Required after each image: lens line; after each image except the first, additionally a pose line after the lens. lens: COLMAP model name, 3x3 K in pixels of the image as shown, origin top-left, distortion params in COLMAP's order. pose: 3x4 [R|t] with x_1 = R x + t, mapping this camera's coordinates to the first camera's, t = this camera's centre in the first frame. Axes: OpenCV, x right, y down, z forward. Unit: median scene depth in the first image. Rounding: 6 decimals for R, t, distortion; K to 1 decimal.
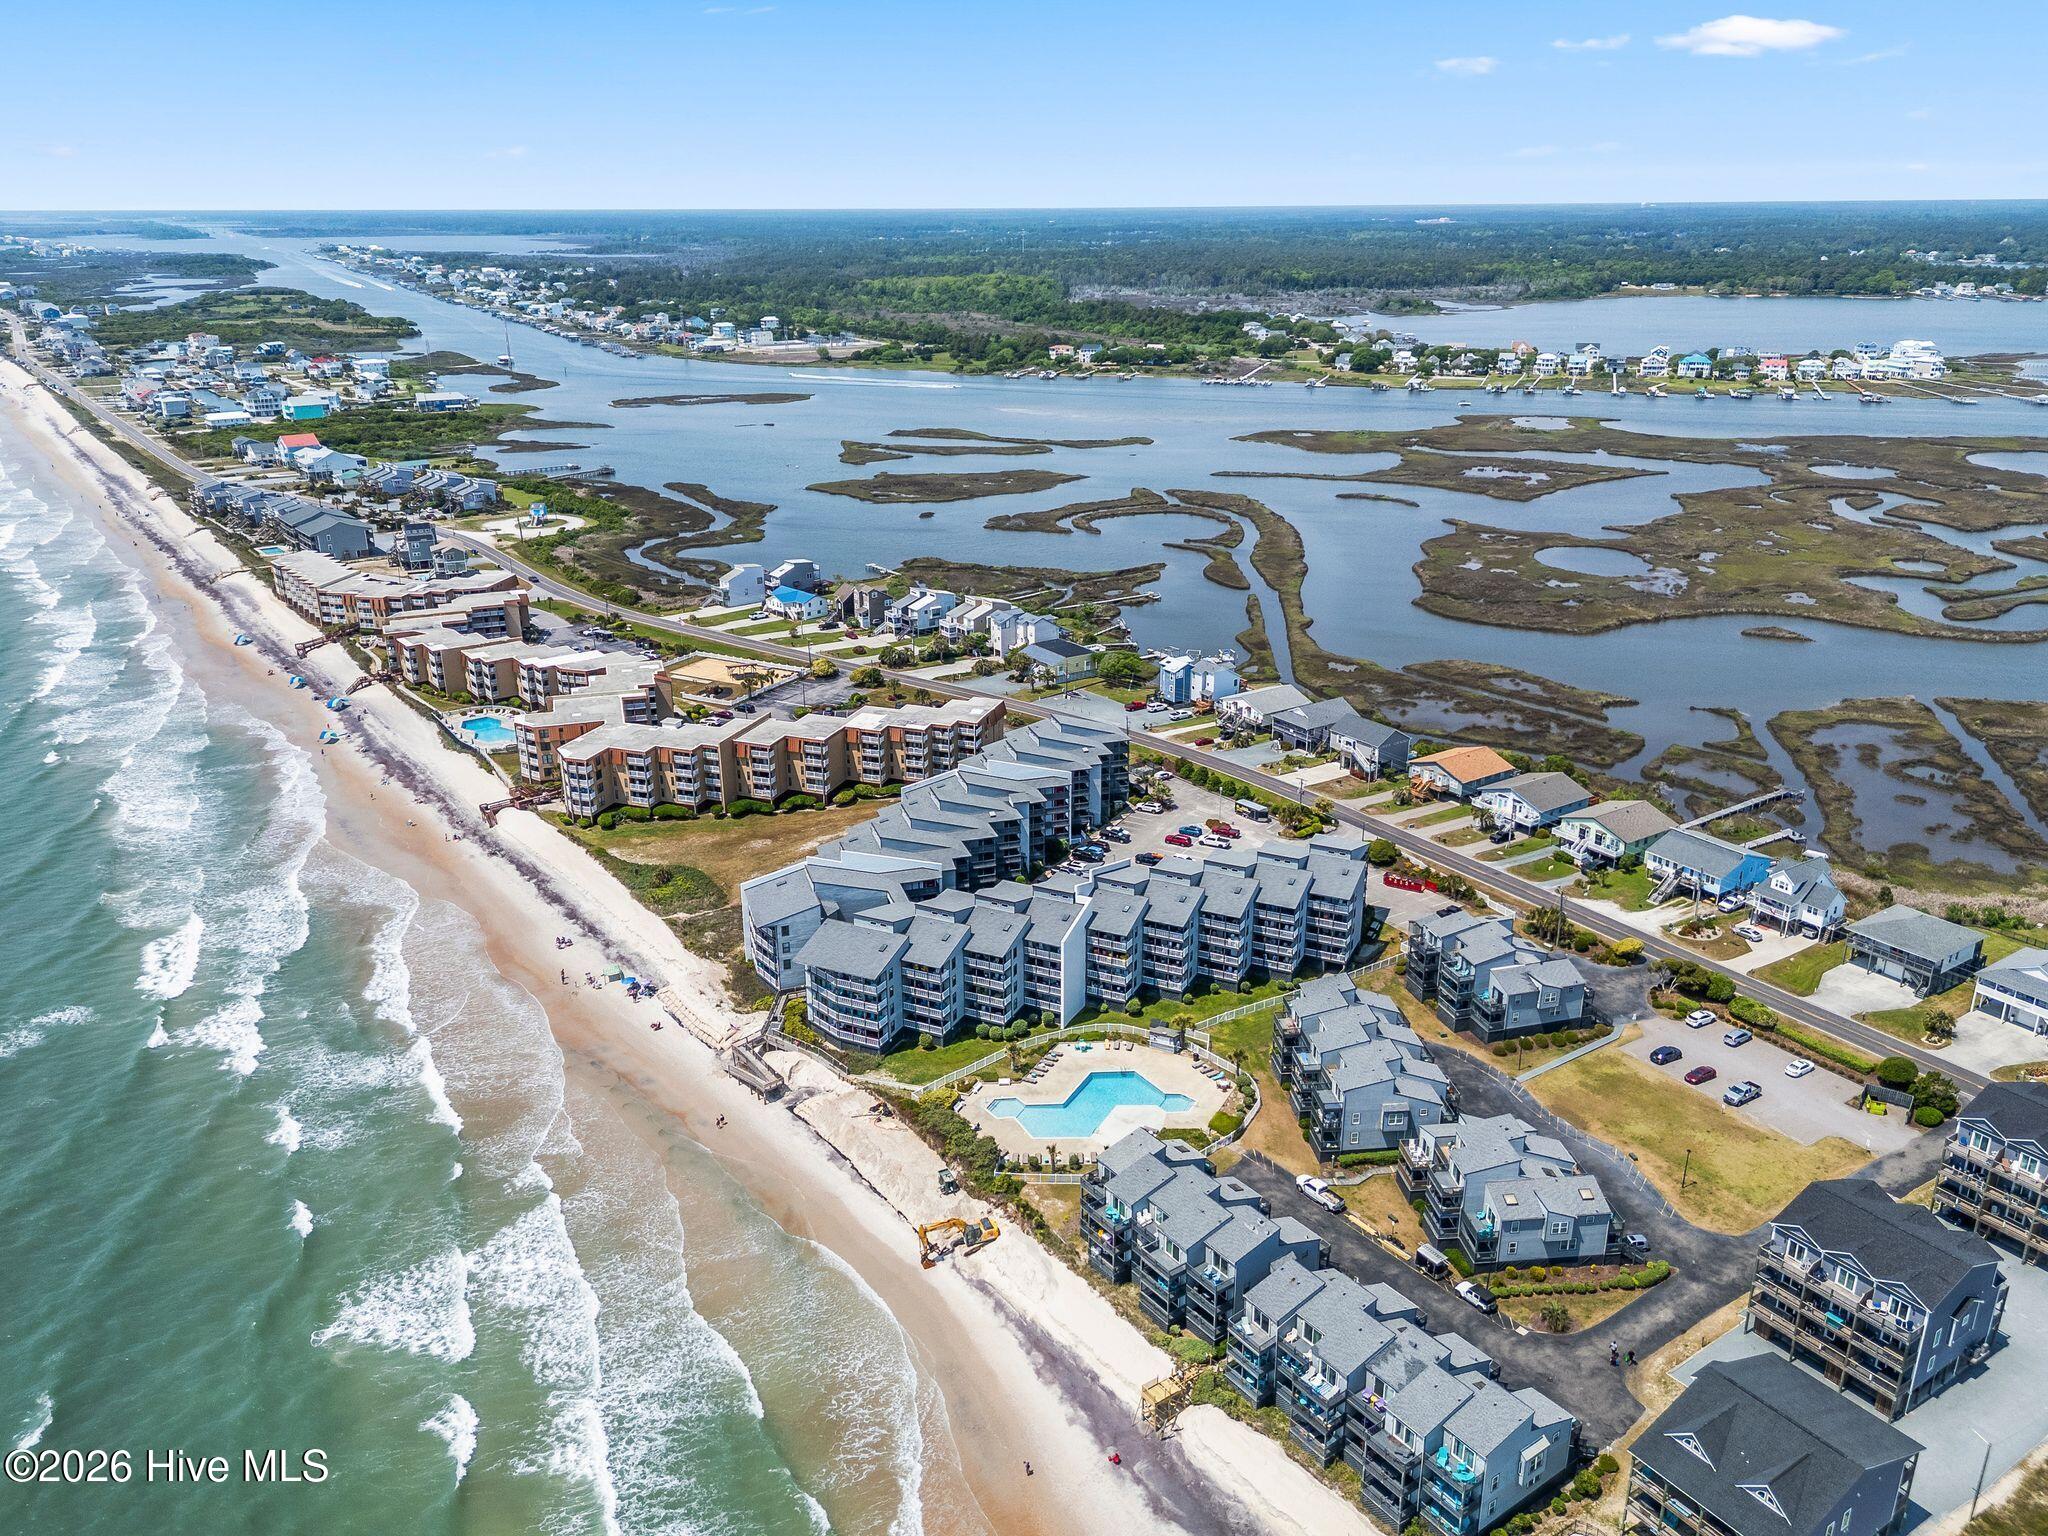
lens RADIAL K [[1495.5, 0, 1024.0], [0, 1495.5, 768.0], [0, 0, 1]] dist [0.153343, -0.248410]
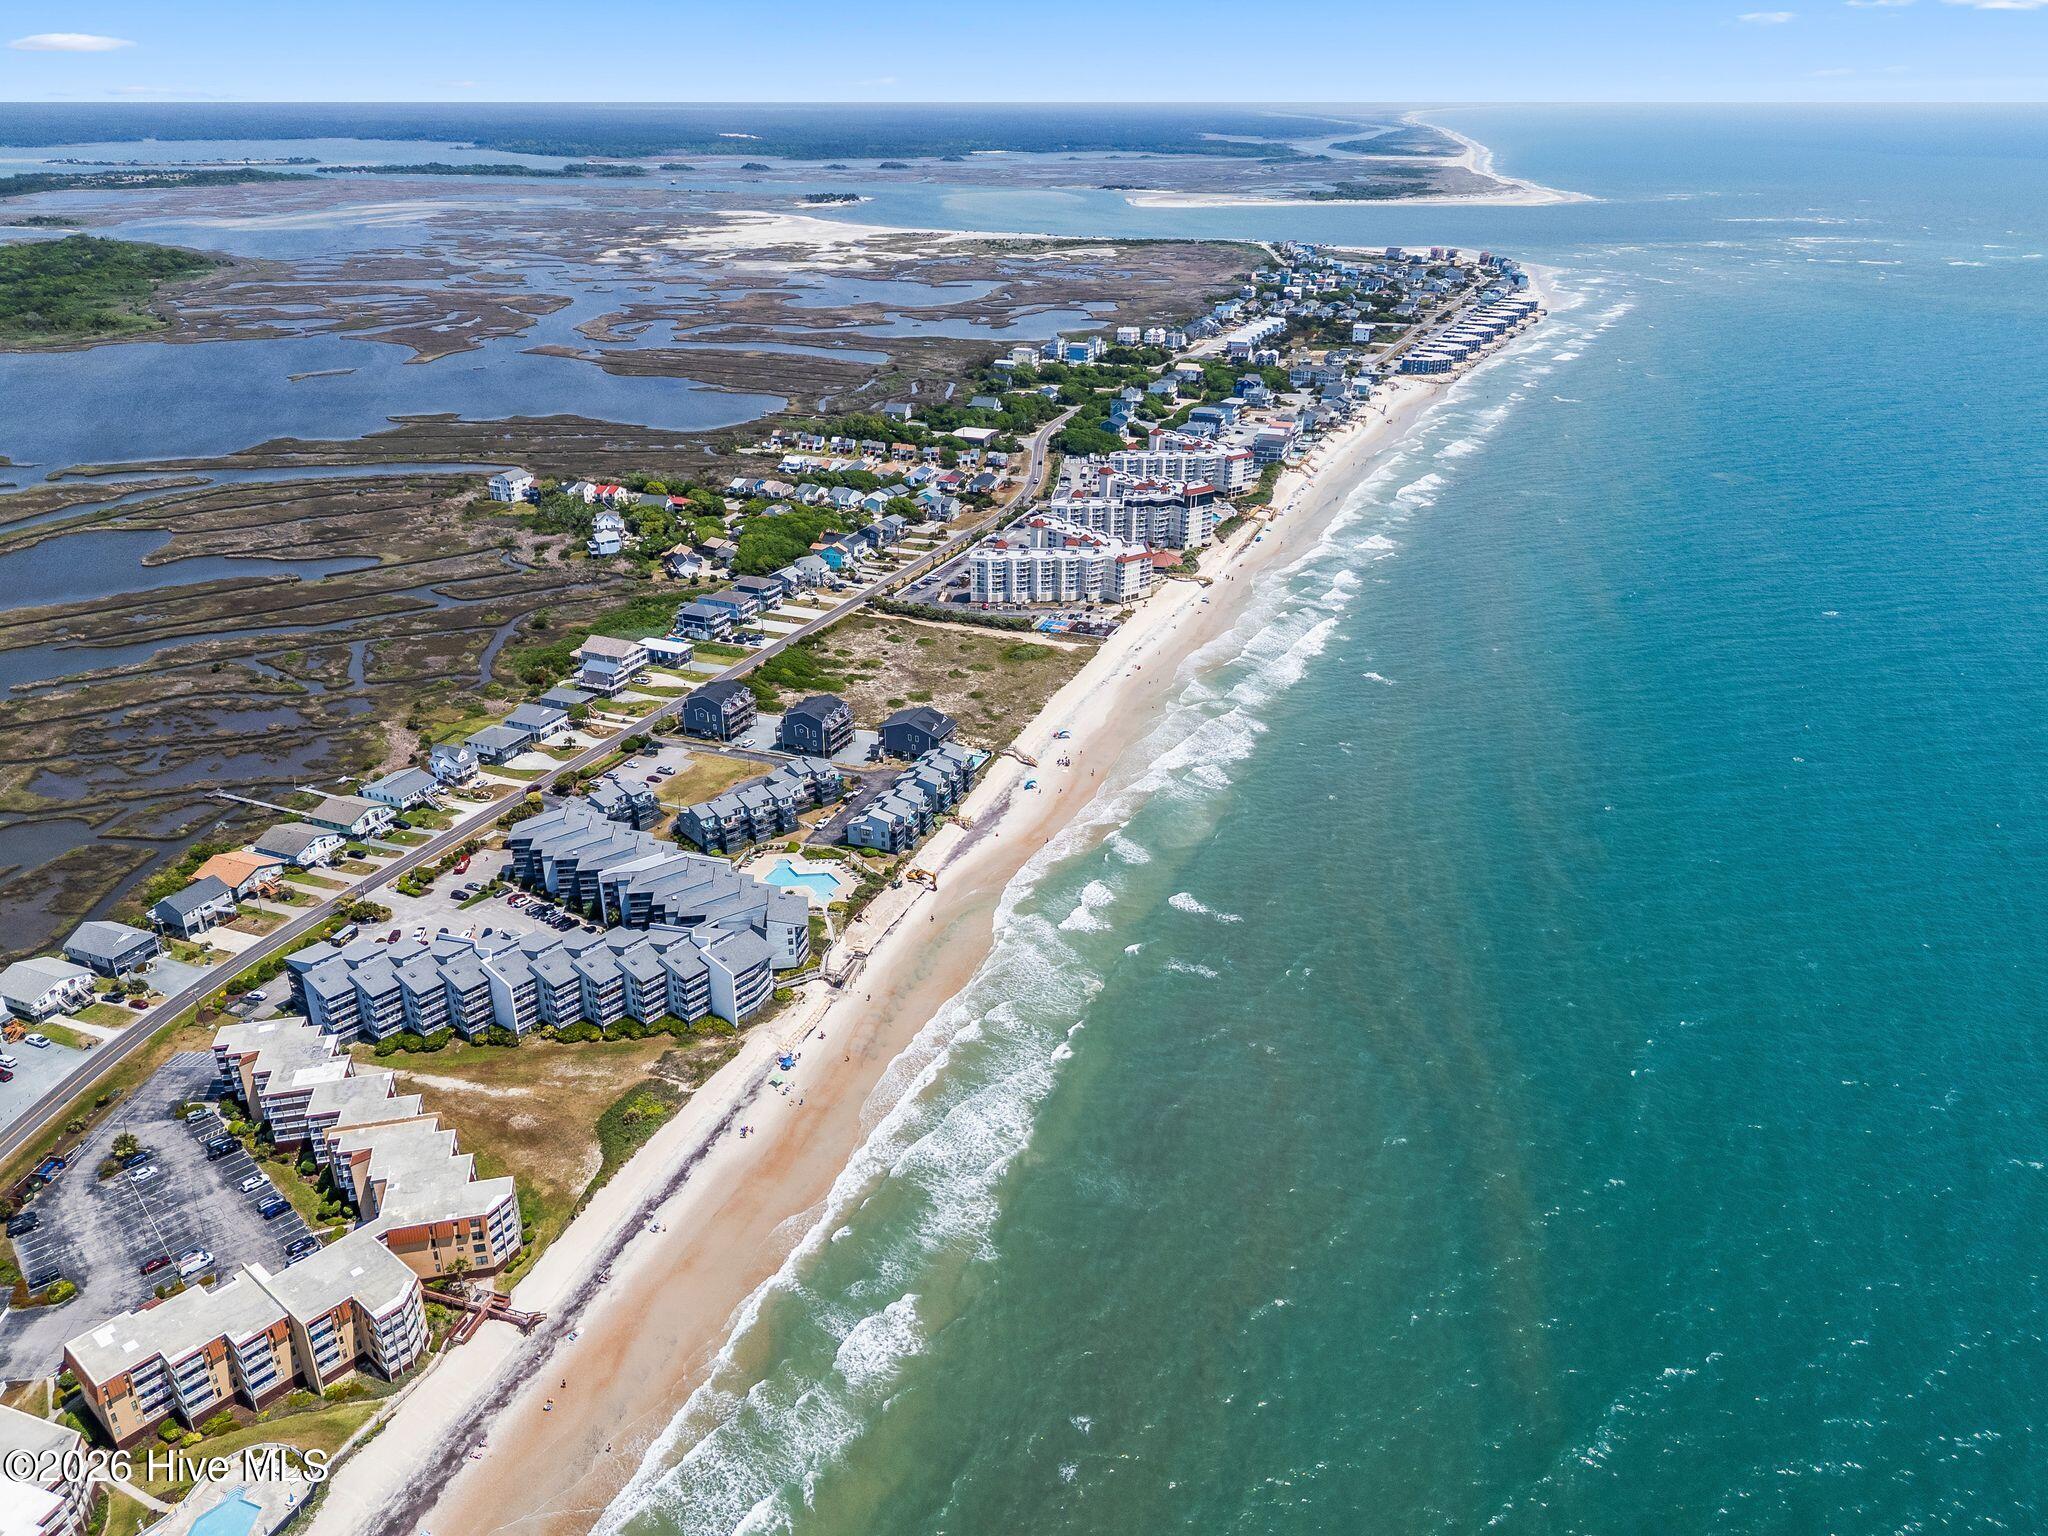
lens RADIAL K [[1492.1, 0, 1097.1], [0, 1492.1, 767.0], [0, 0, 1]] dist [0.025264, -0.003769]
pose [[-0.586916, -0.335235, 0.736985, -1.102165], [0.272608, 0.775284, 0.569754, -0.630366], [-0.762374, 0.535306, -0.363639, 0.936655]]
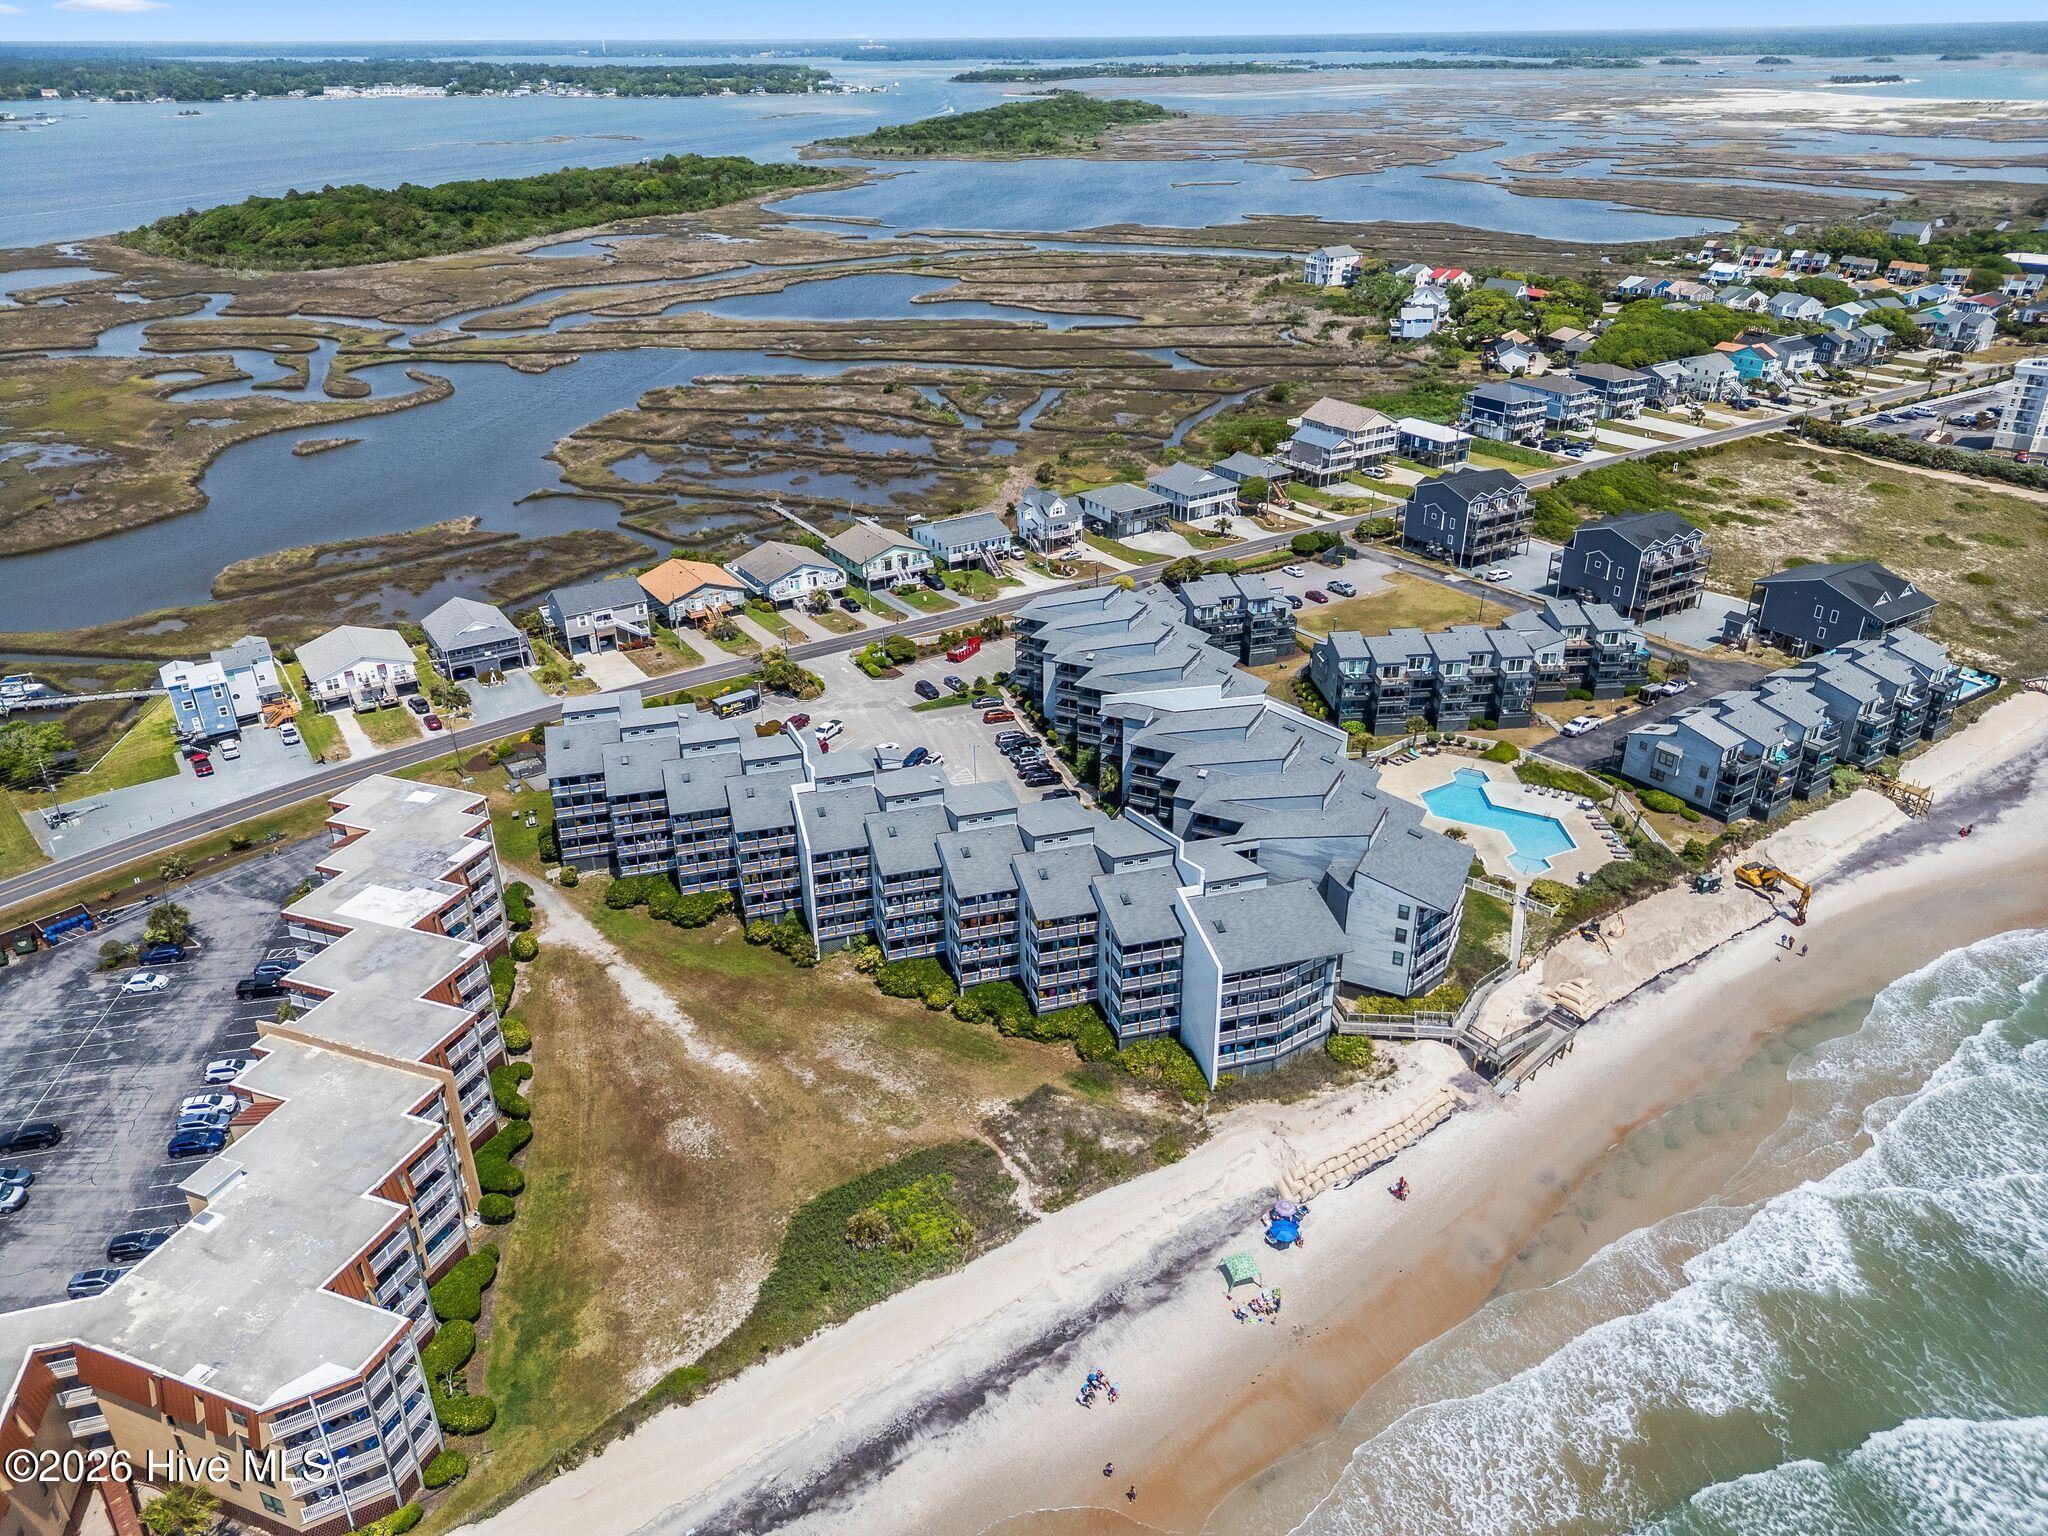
lens RADIAL K [[1461.6, 0, 1020.7], [0, 1461.6, 778.0], [0, 0, 1]] dist [0.084455, -0.074502]
pose [[0.010119, -0.445954, 0.894998, -0.544001], [0.359300, 0.836890, 0.412938, -0.201454], [-0.933167, 0.317394, 0.168700, 0.780721]]
